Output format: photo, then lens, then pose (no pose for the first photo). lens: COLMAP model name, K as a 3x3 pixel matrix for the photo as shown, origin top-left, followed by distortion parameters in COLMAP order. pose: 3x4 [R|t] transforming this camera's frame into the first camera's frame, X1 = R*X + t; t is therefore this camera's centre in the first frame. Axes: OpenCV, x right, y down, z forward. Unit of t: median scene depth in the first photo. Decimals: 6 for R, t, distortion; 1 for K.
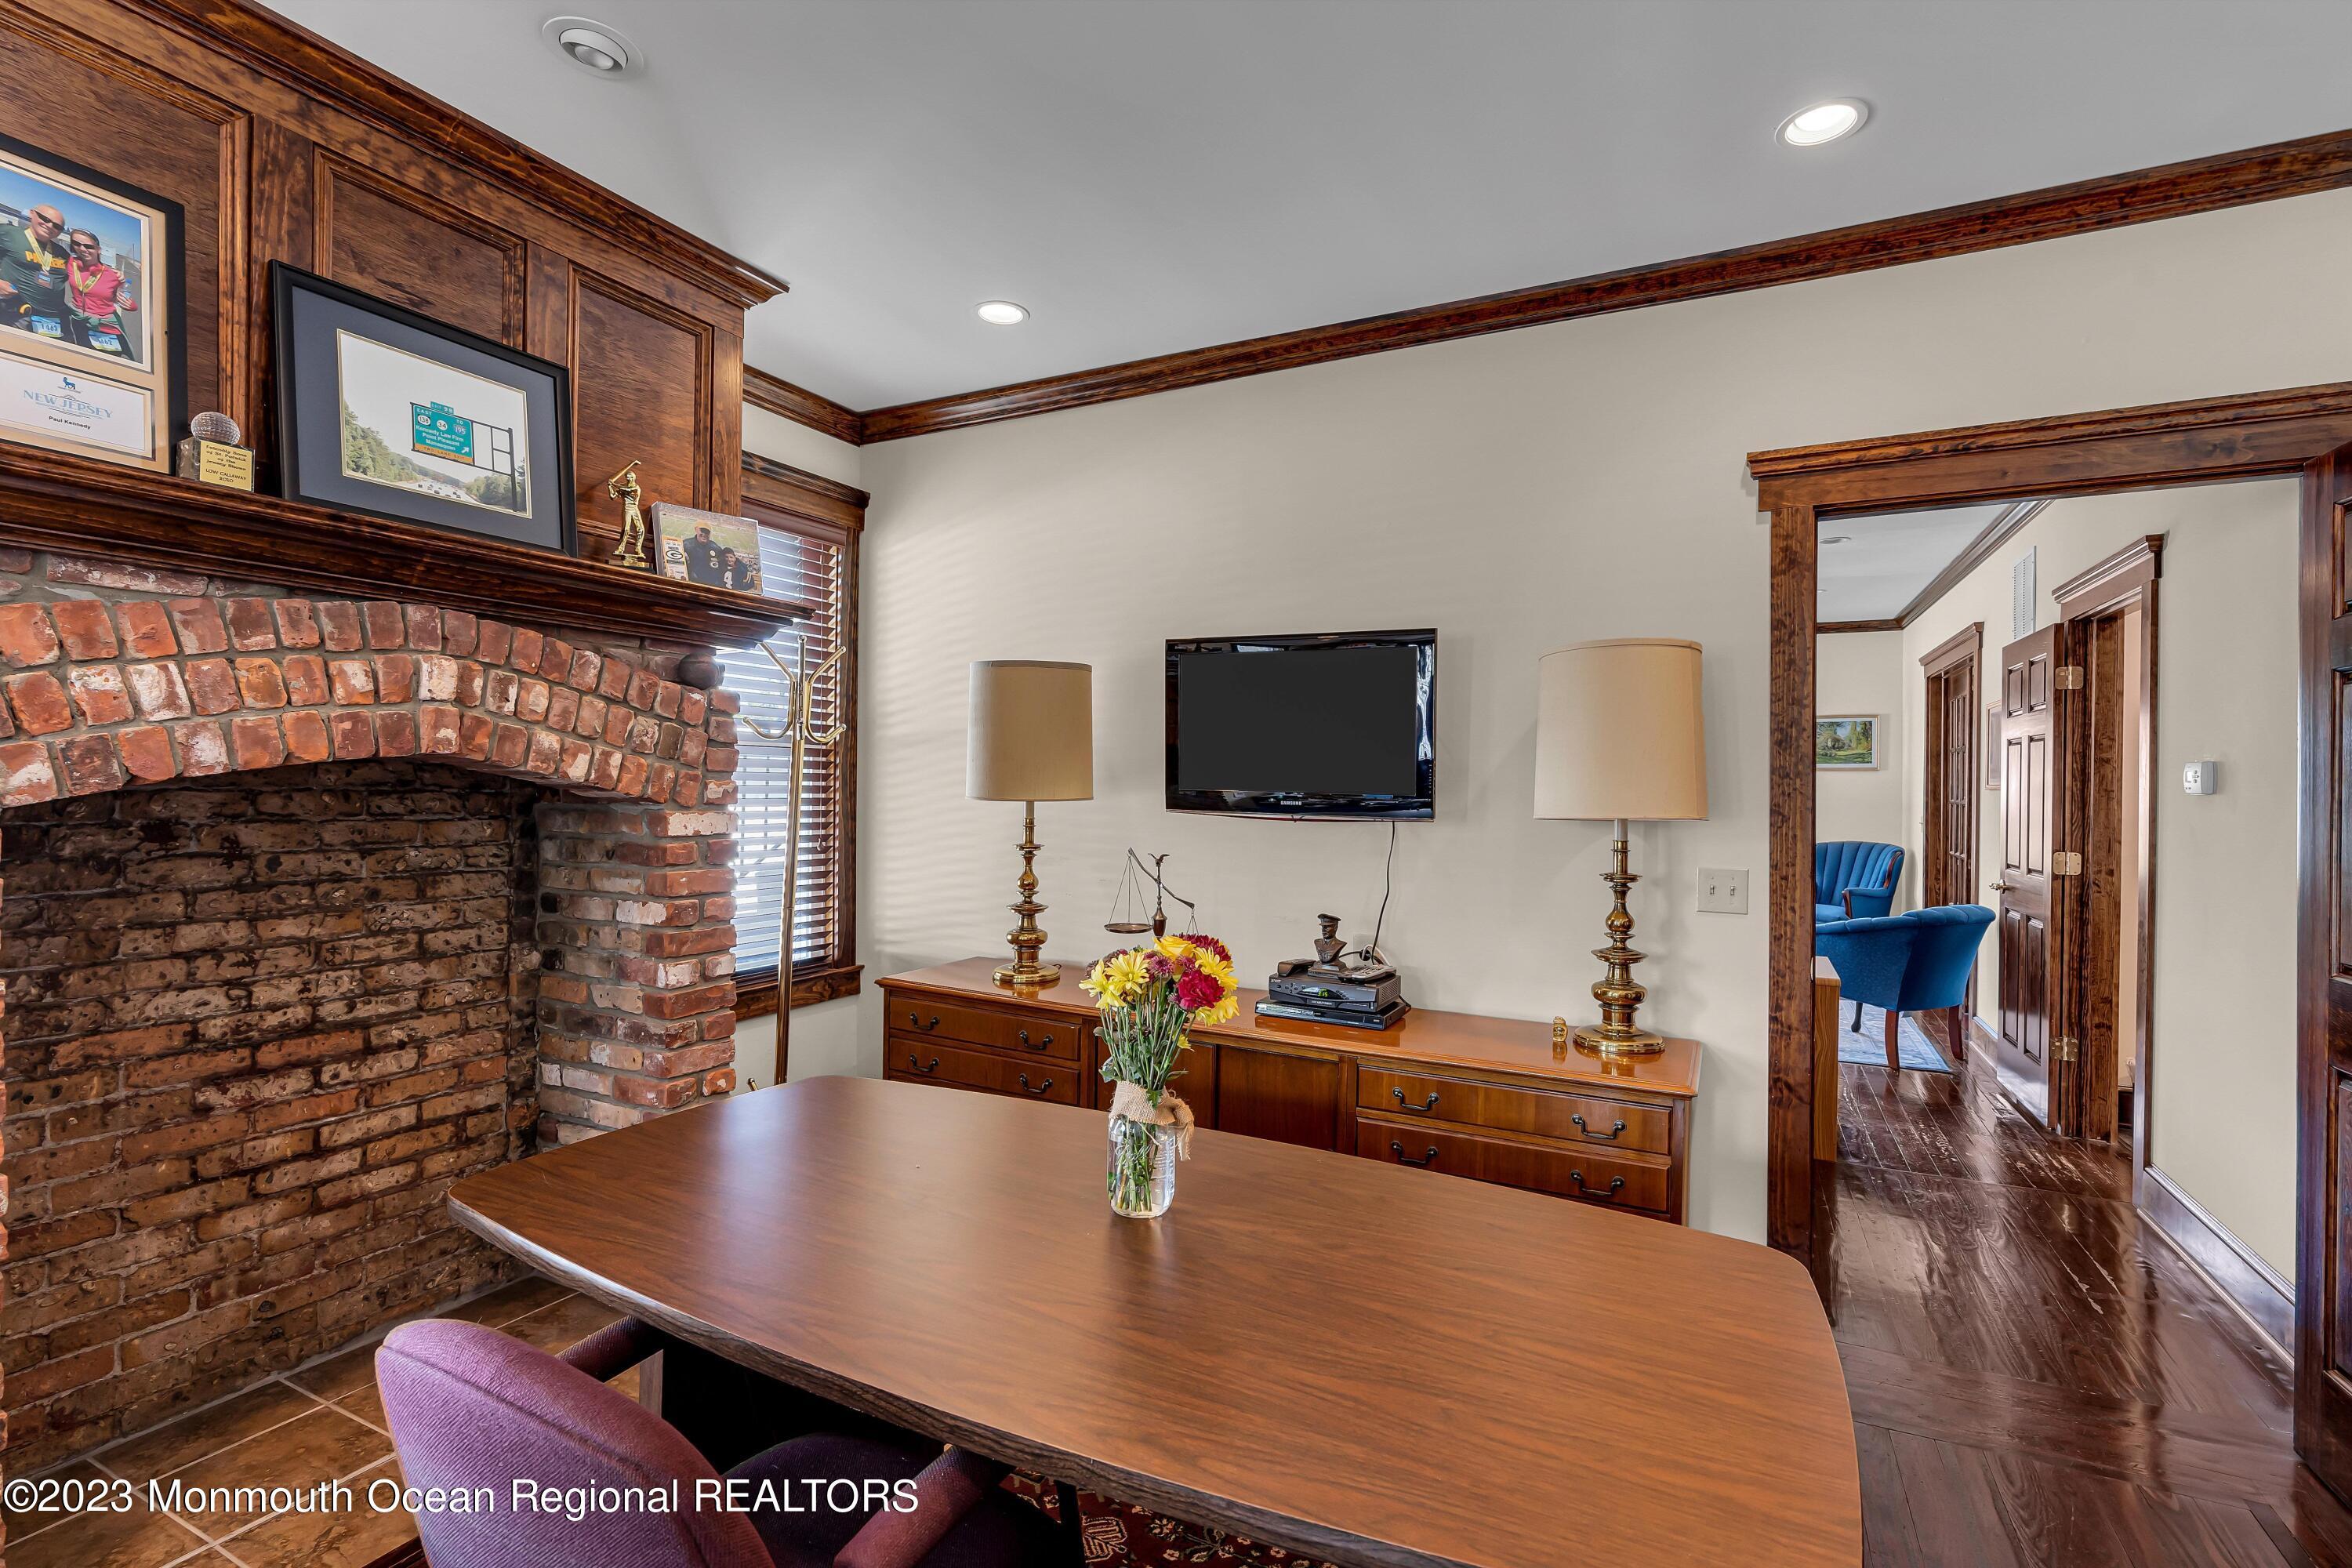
lens RADIAL K [[1076.7, 0, 1183.8], [0, 1076.7, 786.1], [0, 0, 1]] dist [-0.005991, 0.000975]
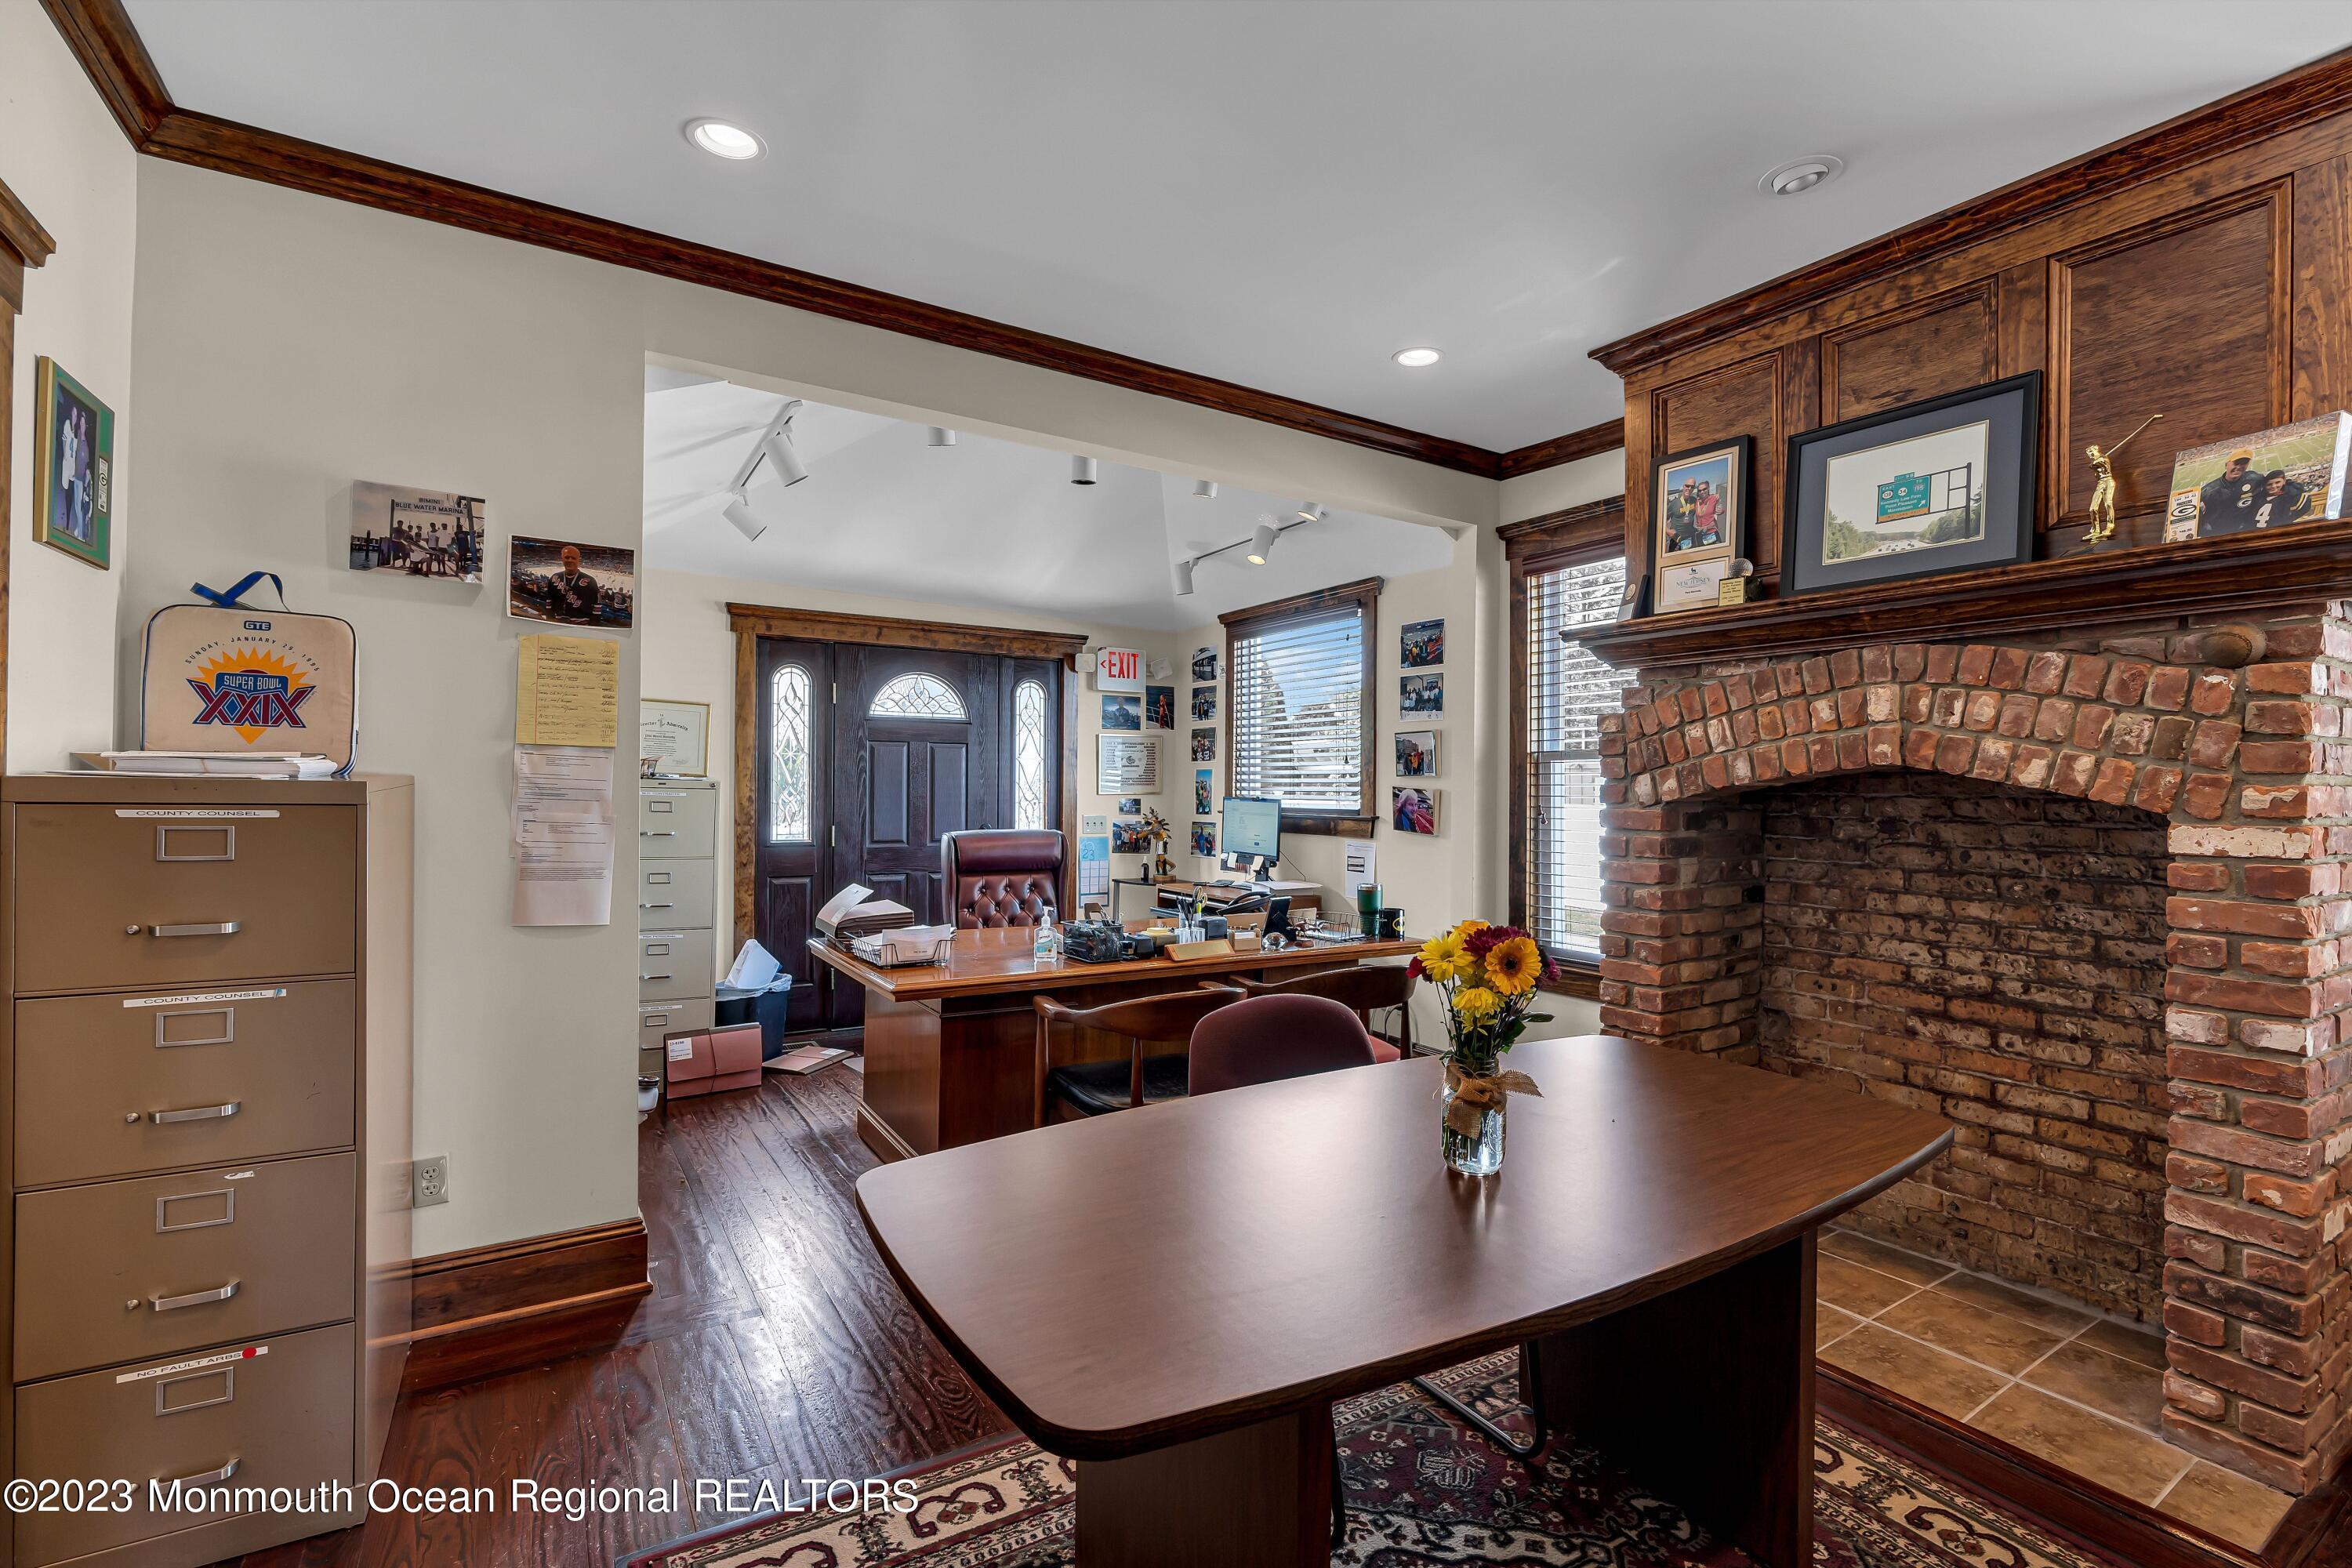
lens RADIAL K [[1076.7, 0, 1178.5], [0, 1076.7, 788.2], [0, 0, 1]] dist [-0.005991, 0.000975]
pose [[-0.525094, -0.013305, -0.850940, 0.709509], [-0.014082, 0.999877, -0.006944, 0.014668], [0.850928, 0.008337, -0.525217, 0.888812]]
